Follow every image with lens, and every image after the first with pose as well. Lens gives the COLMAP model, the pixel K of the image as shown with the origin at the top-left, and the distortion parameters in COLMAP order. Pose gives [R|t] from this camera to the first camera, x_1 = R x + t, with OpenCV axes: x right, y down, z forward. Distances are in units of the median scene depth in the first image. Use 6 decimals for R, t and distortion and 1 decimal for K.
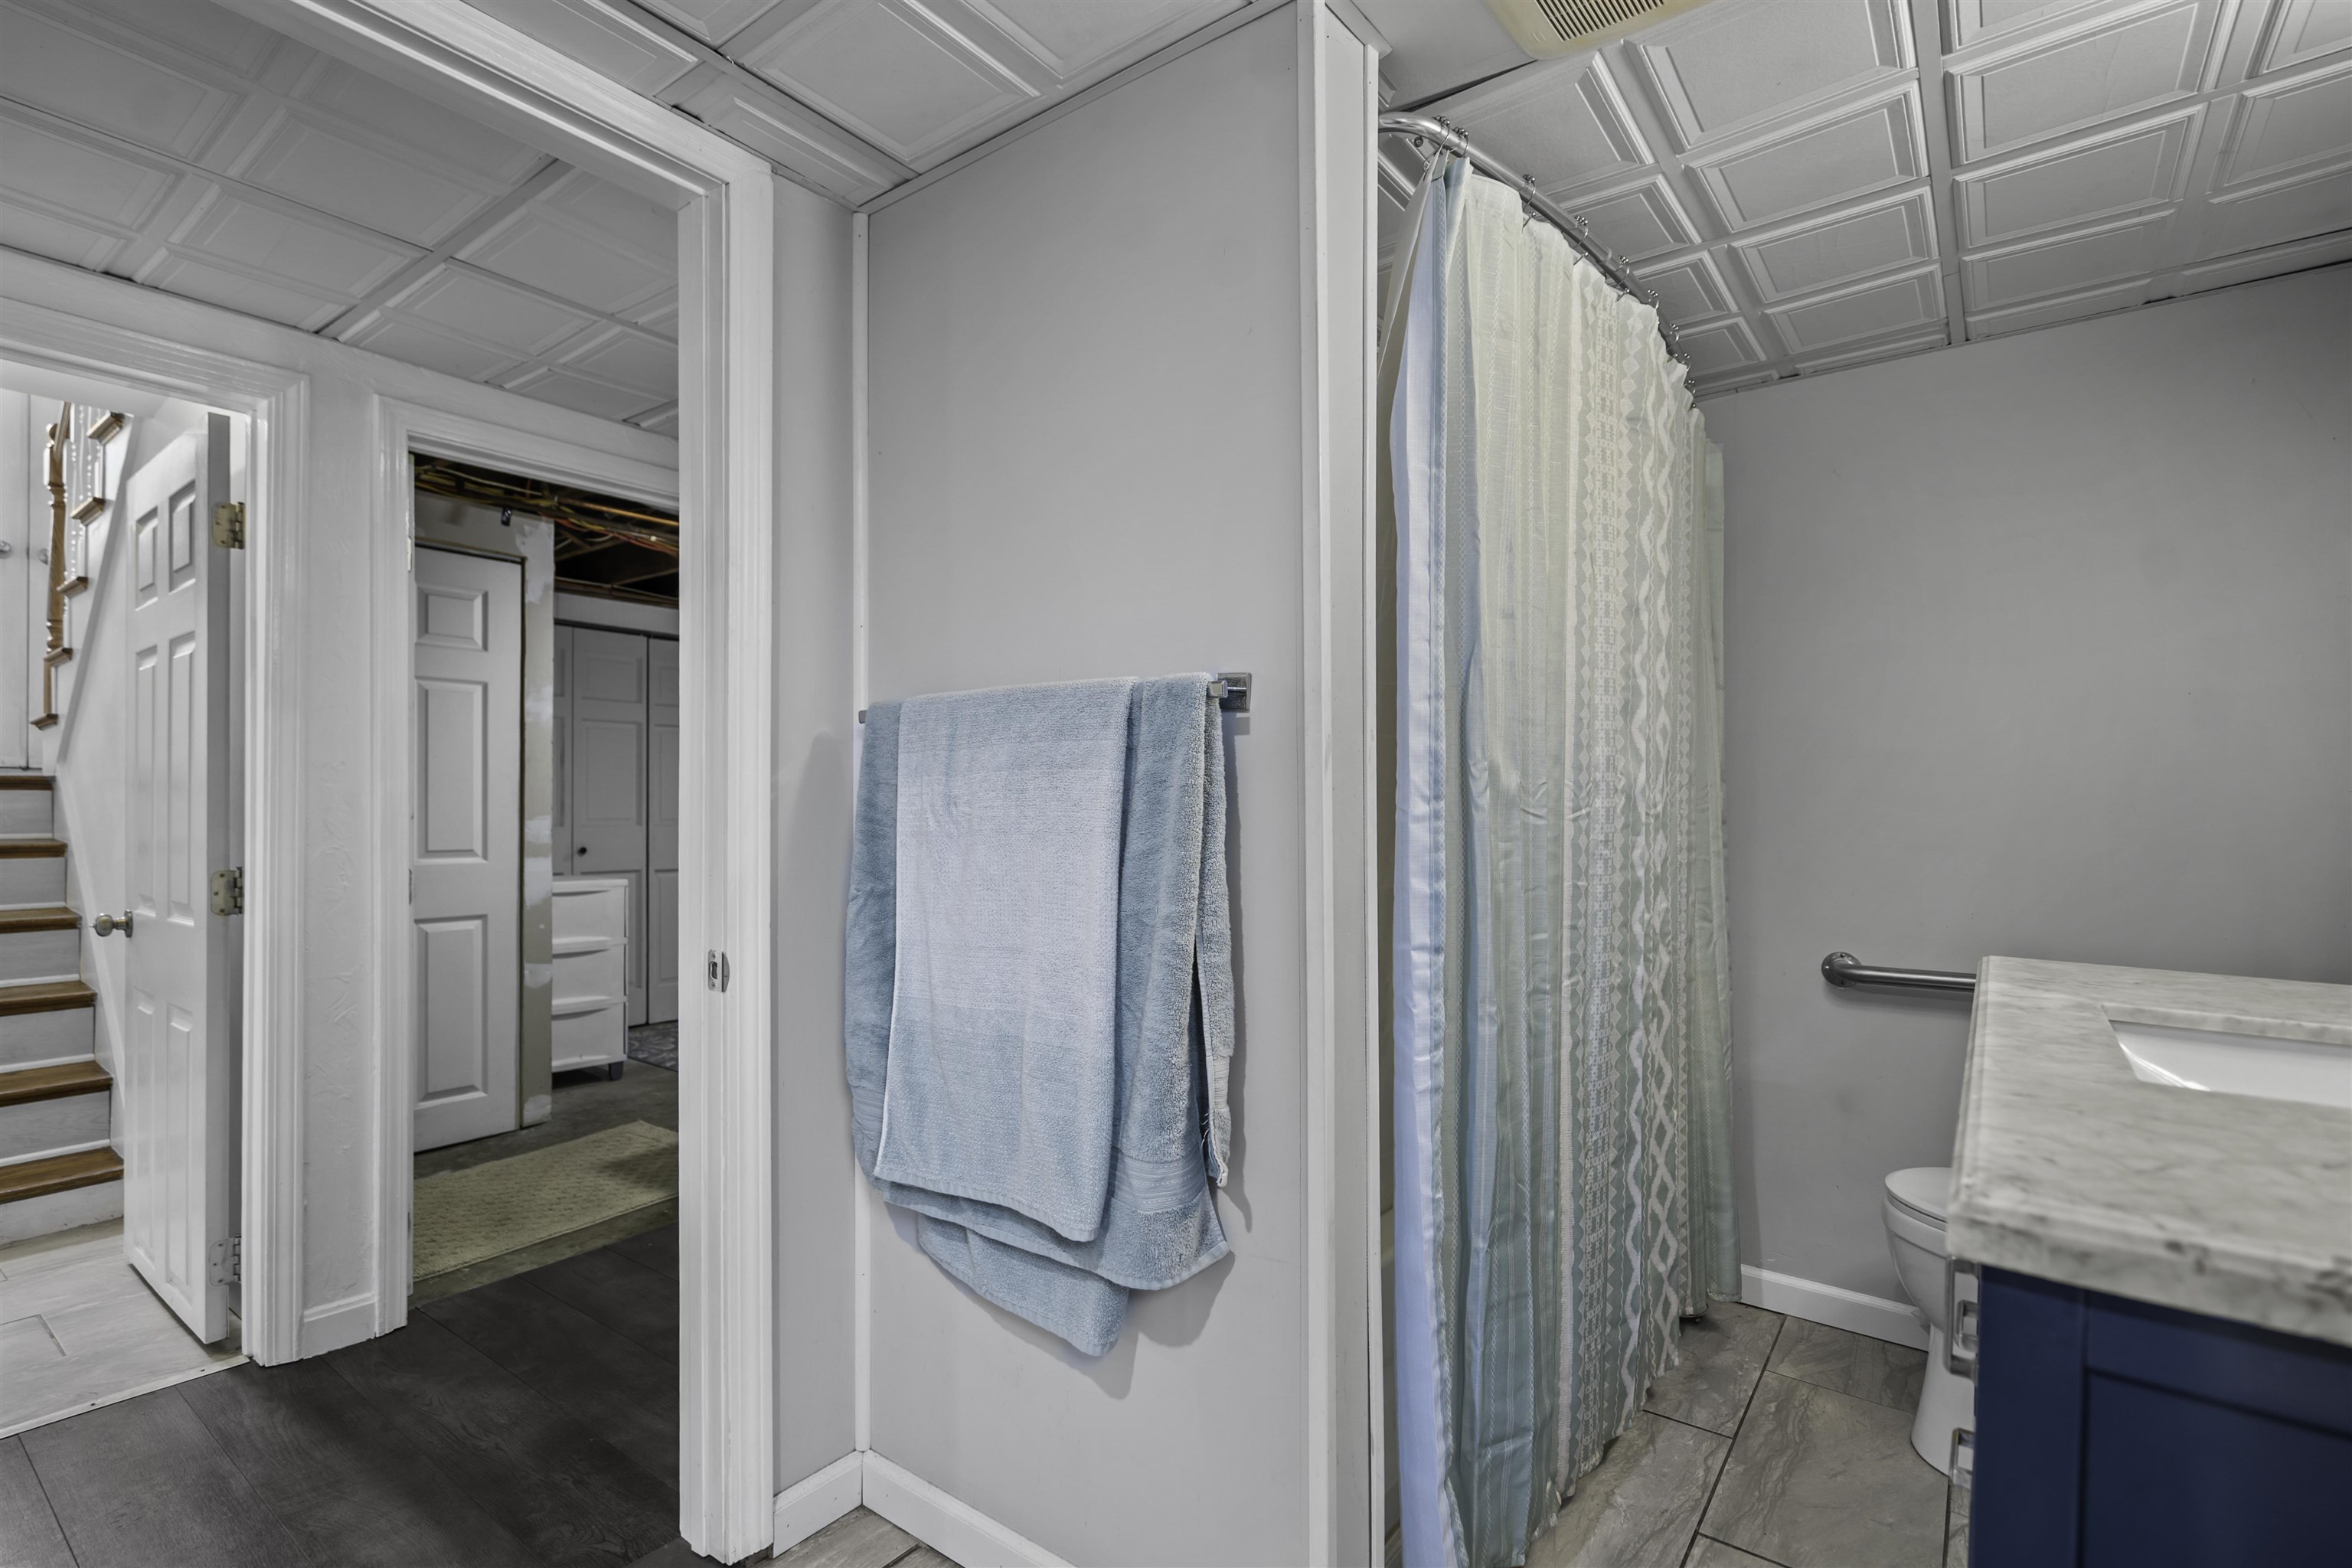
lens RADIAL K [[1082.0, 0, 1158.5], [0, 1082.0, 806.2], [0, 0, 1]] dist [-0.003155, 0.000713]
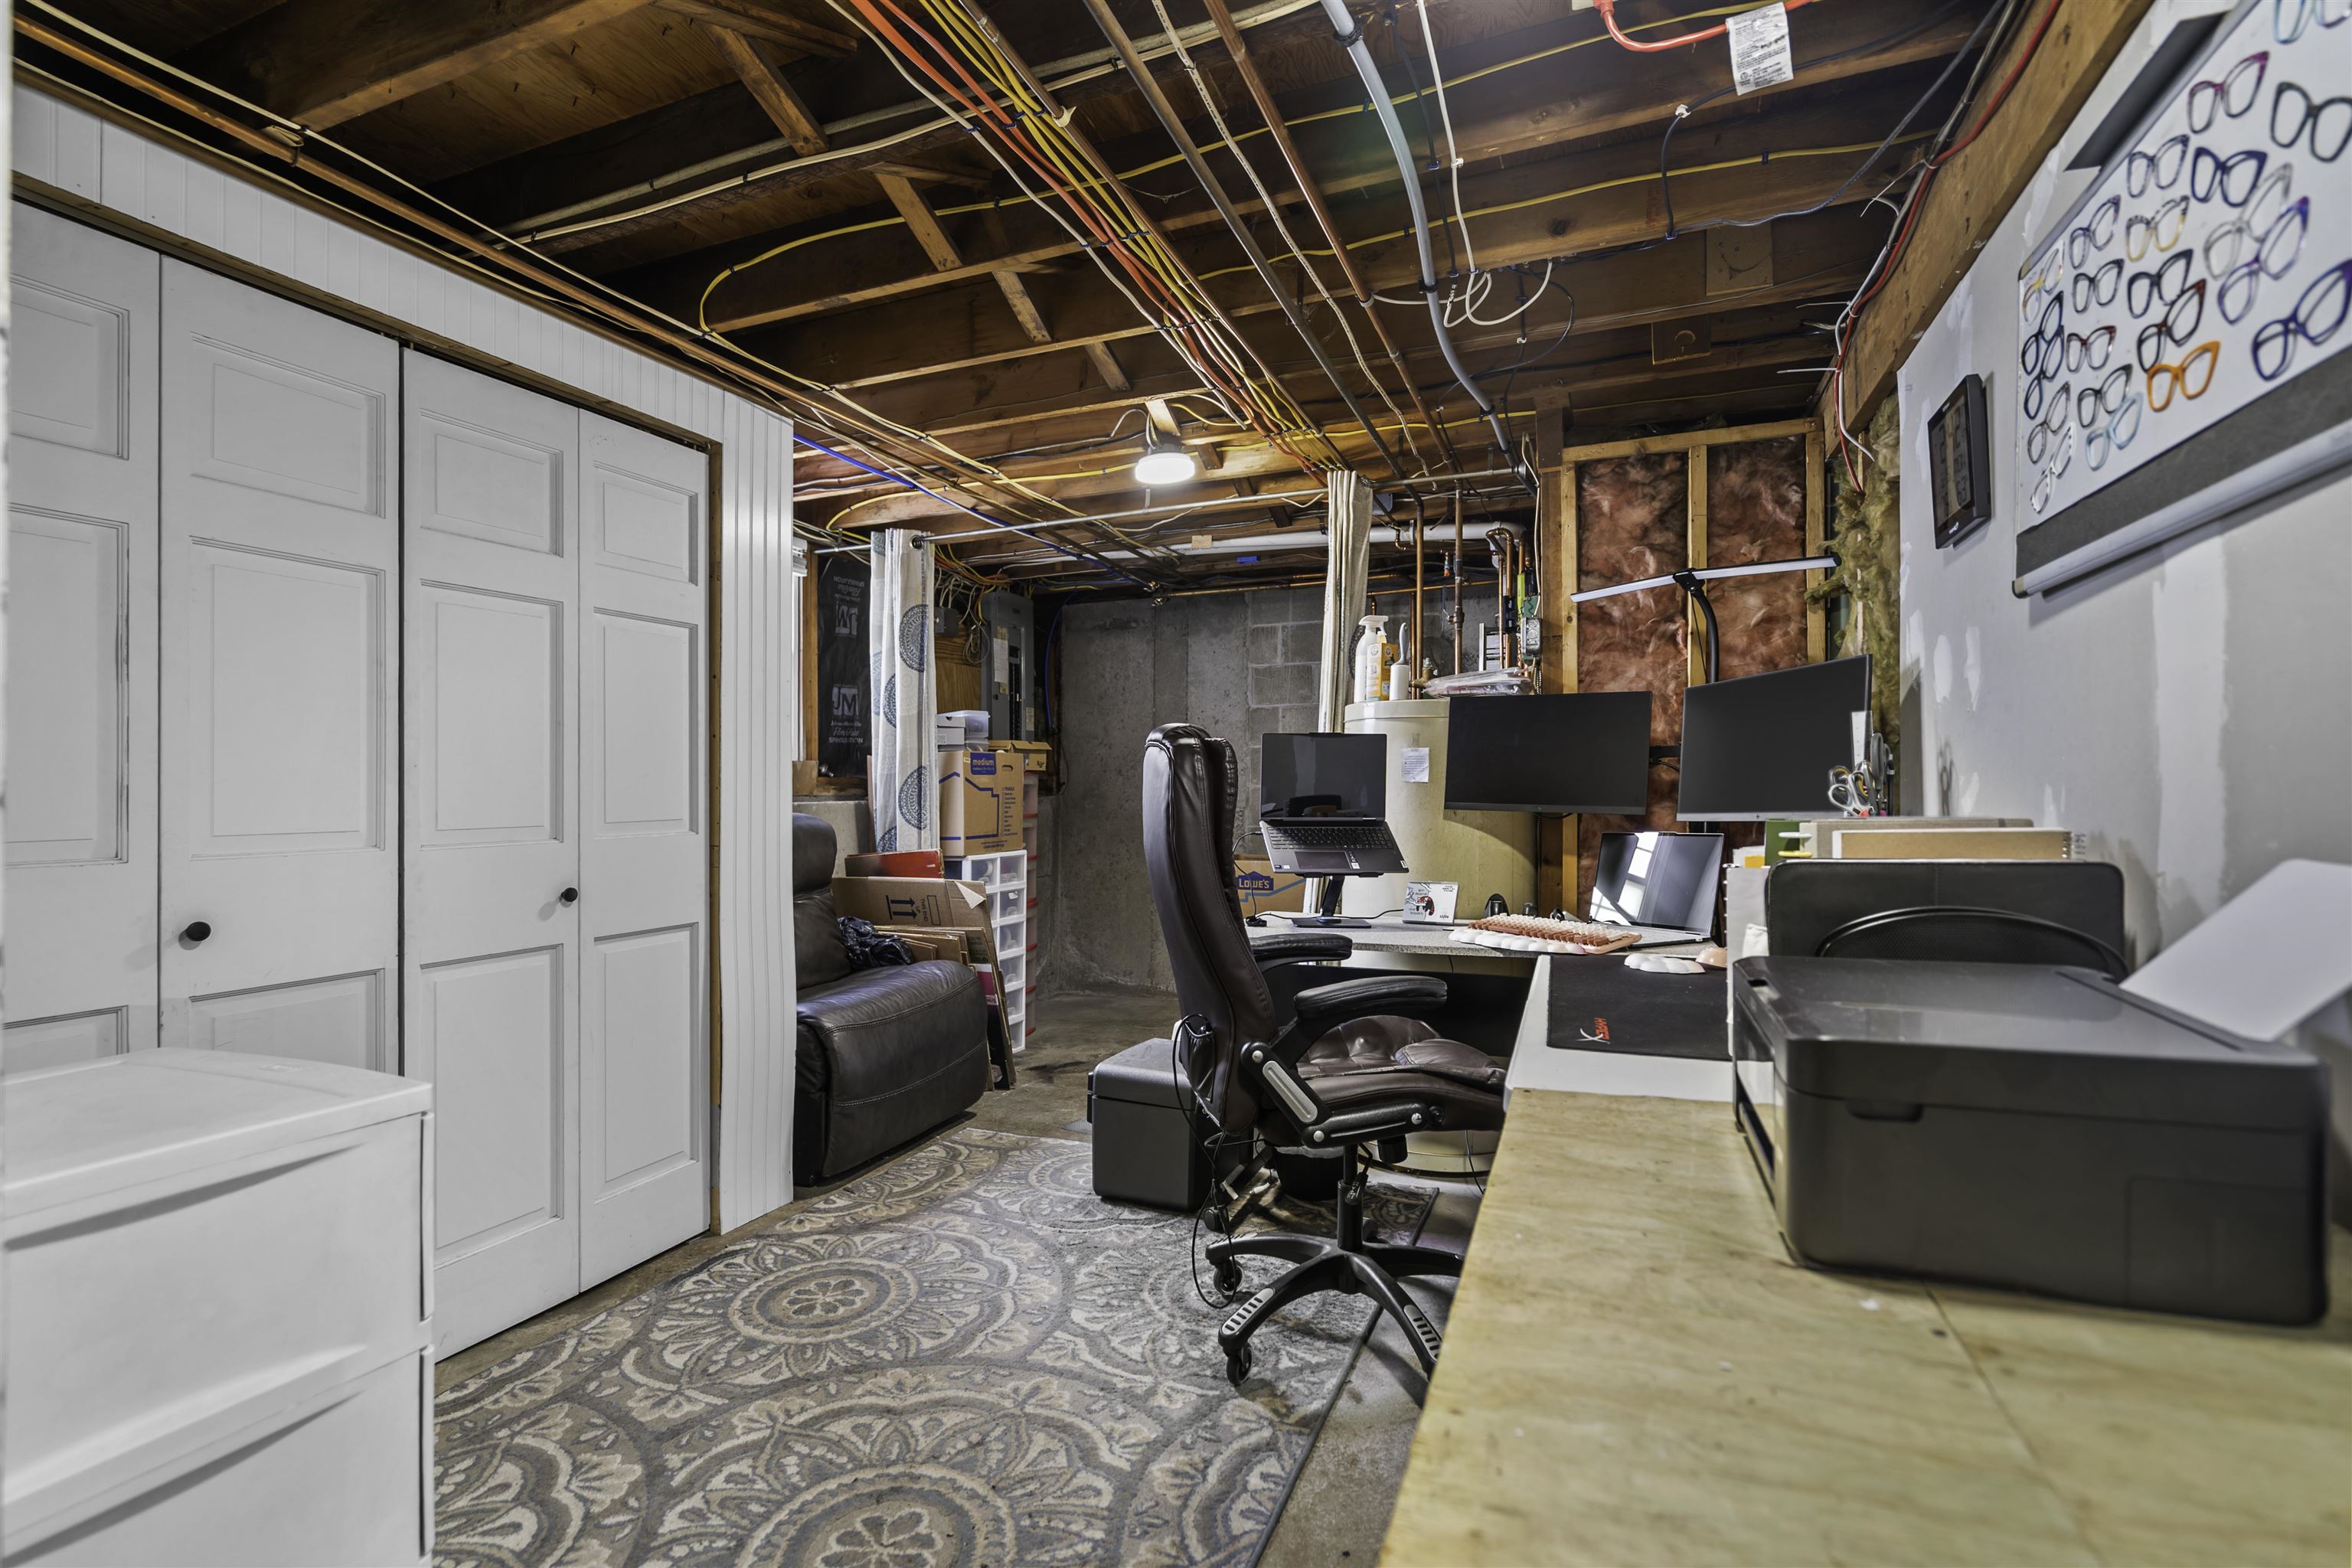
lens RADIAL K [[1082.0, 0, 1156.4], [0, 1082.0, 771.3], [0, 0, 1]] dist [-0.003155, 0.000713]
pose [[0.969116, -0.011377, 0.246341, -0.551878], [0.015640, 0.999760, -0.015354, 0.001999], [-0.246107, 0.018733, 0.969062, 1.017142]]
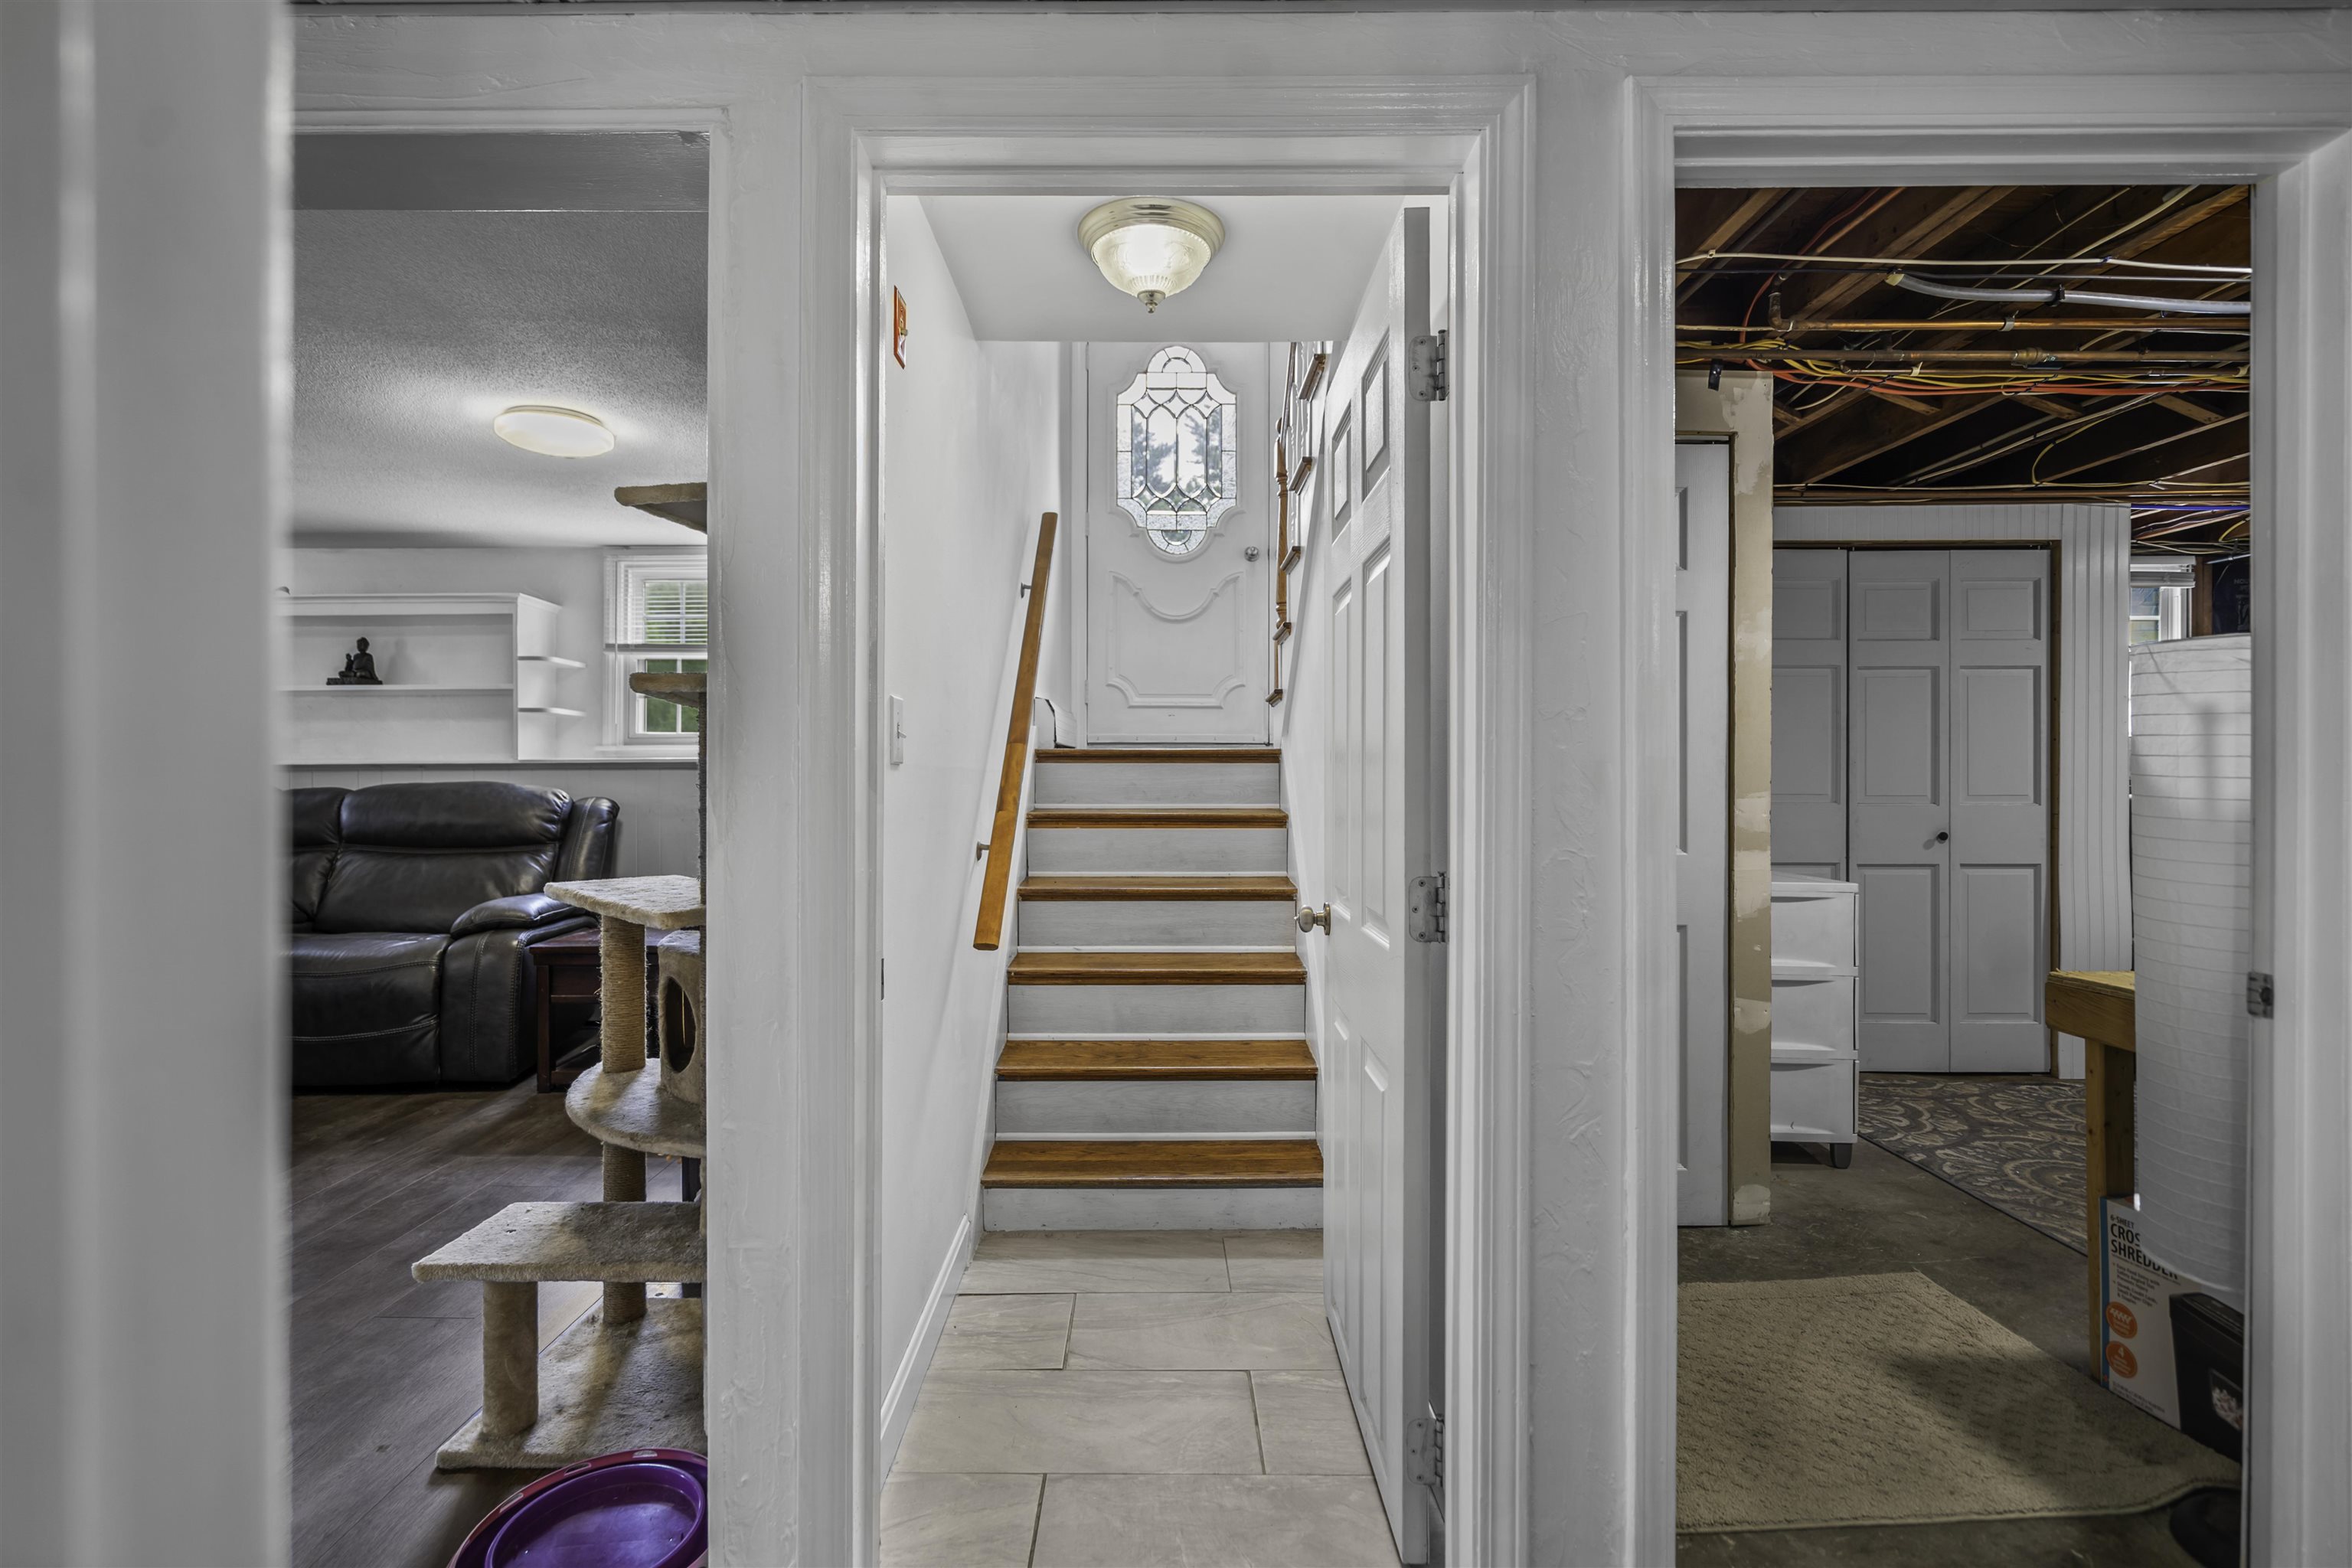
lens RADIAL K [[1082.0, 0, 1154.8], [0, 1082.0, 768.8], [0, 0, 1]] dist [-0.003155, 0.000713]
pose [[0.597035, -0.004741, -0.802201, -0.285847], [-0.000242, 0.999981, -0.006091, -0.002613], [0.802215, 0.003831, 0.597023, 0.311118]]
